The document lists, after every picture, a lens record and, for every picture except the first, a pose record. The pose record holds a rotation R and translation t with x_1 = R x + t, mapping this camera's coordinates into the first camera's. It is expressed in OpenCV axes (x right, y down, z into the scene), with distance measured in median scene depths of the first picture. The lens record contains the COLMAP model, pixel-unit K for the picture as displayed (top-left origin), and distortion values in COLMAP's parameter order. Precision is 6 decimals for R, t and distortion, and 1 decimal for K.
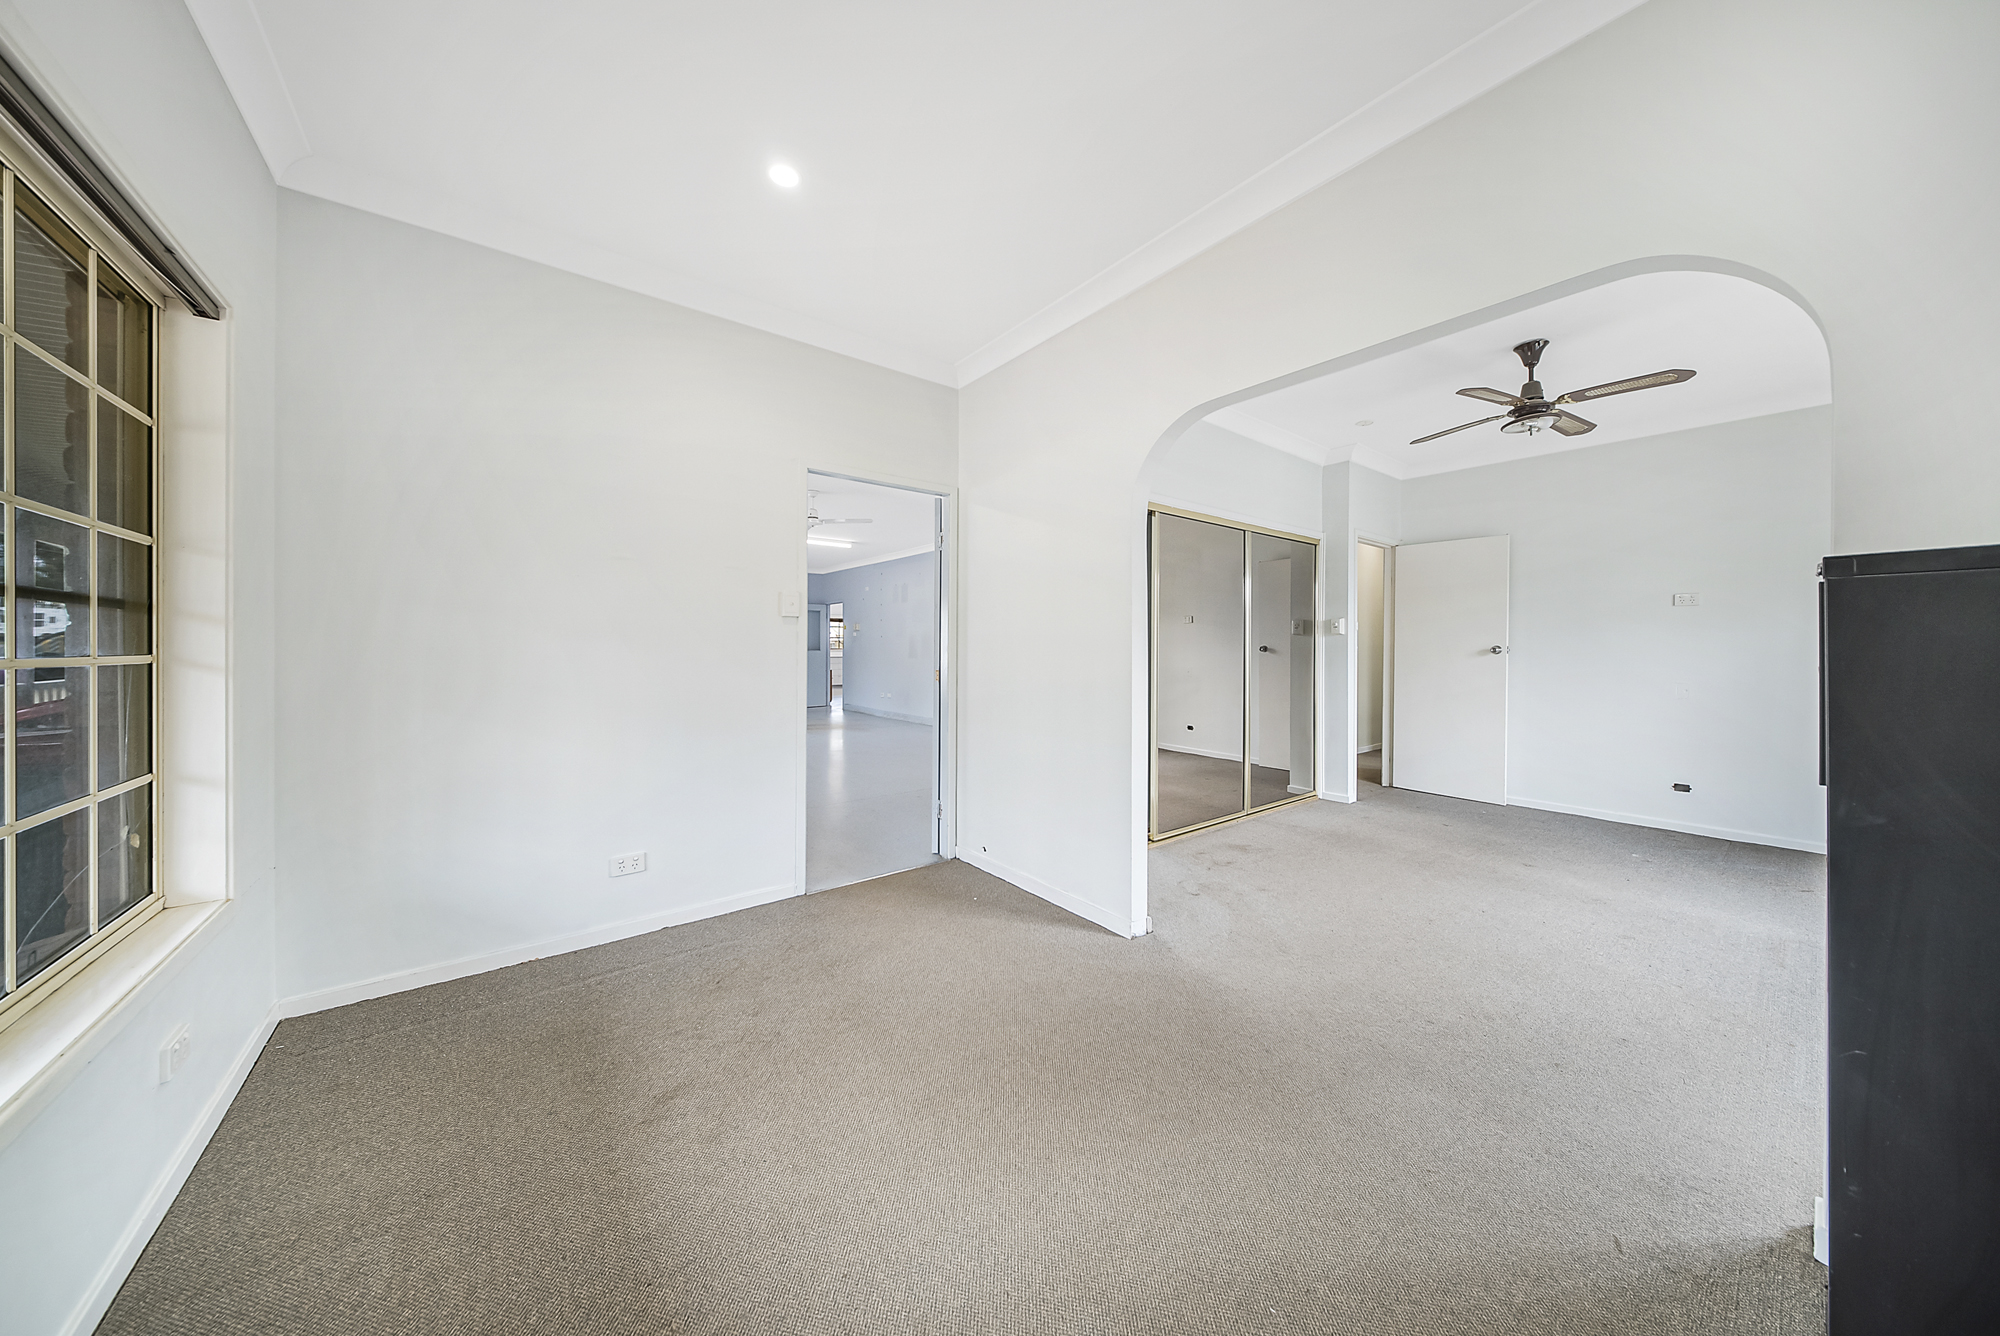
lens RADIAL K [[627.0, 0, 986.3], [0, 627.0, 670.8], [0, 0, 1]] dist [0.000297, -0.000015]
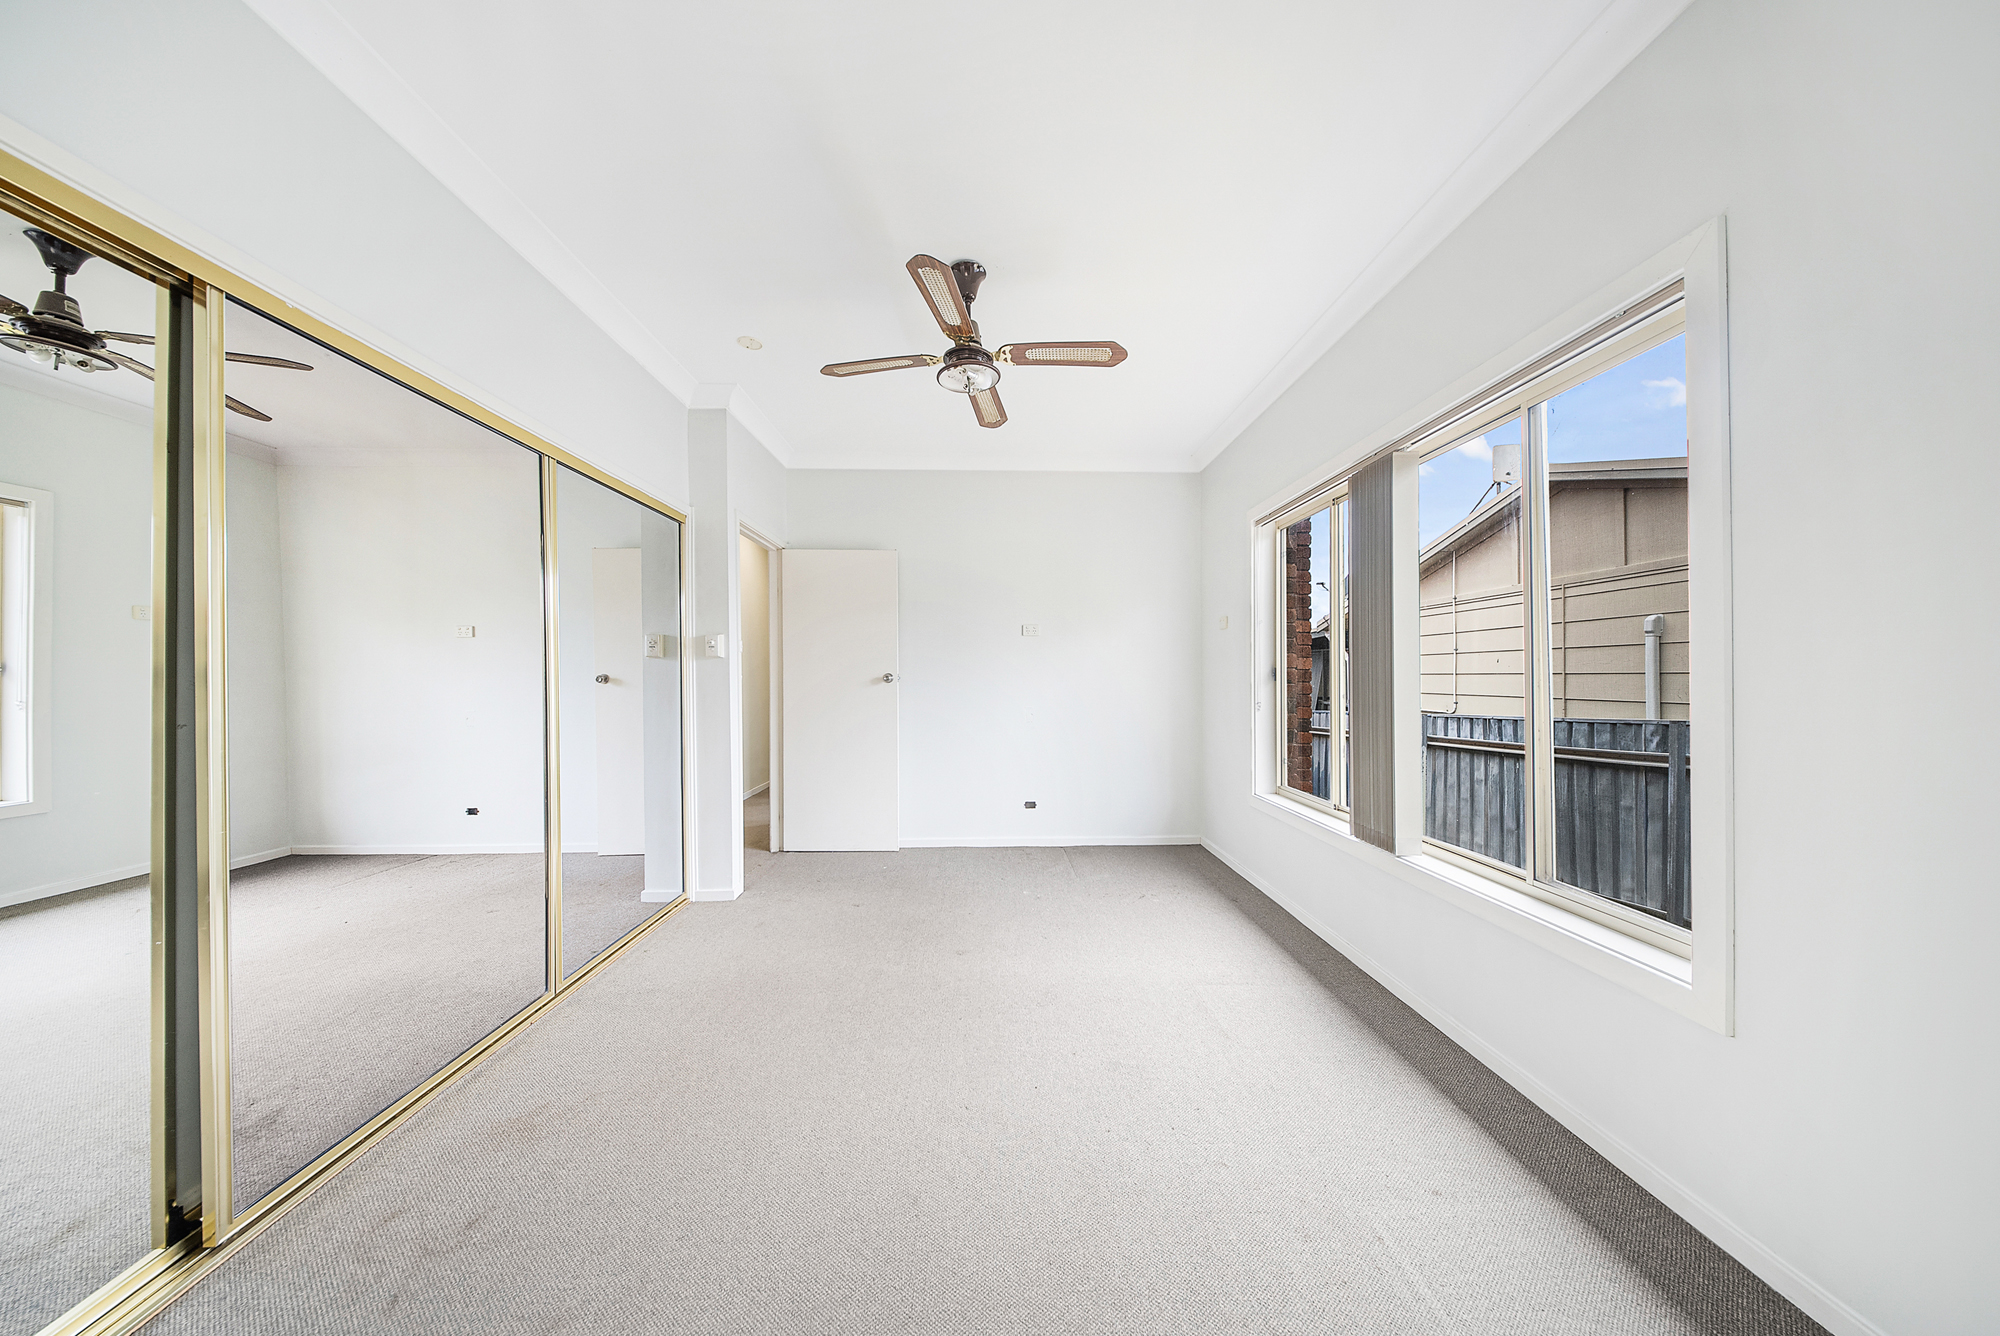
lens RADIAL K [[627.0, 0, 986.3], [0, 627.0, 670.8], [0, 0, 1]] dist [0.000297, -0.000015]
pose [[0.607682, -0.004179, 0.794170, 0.195830], [0.014339, 0.999881, -0.005710, -0.035248], [-0.794051, 0.014857, 0.607669, 0.347511]]
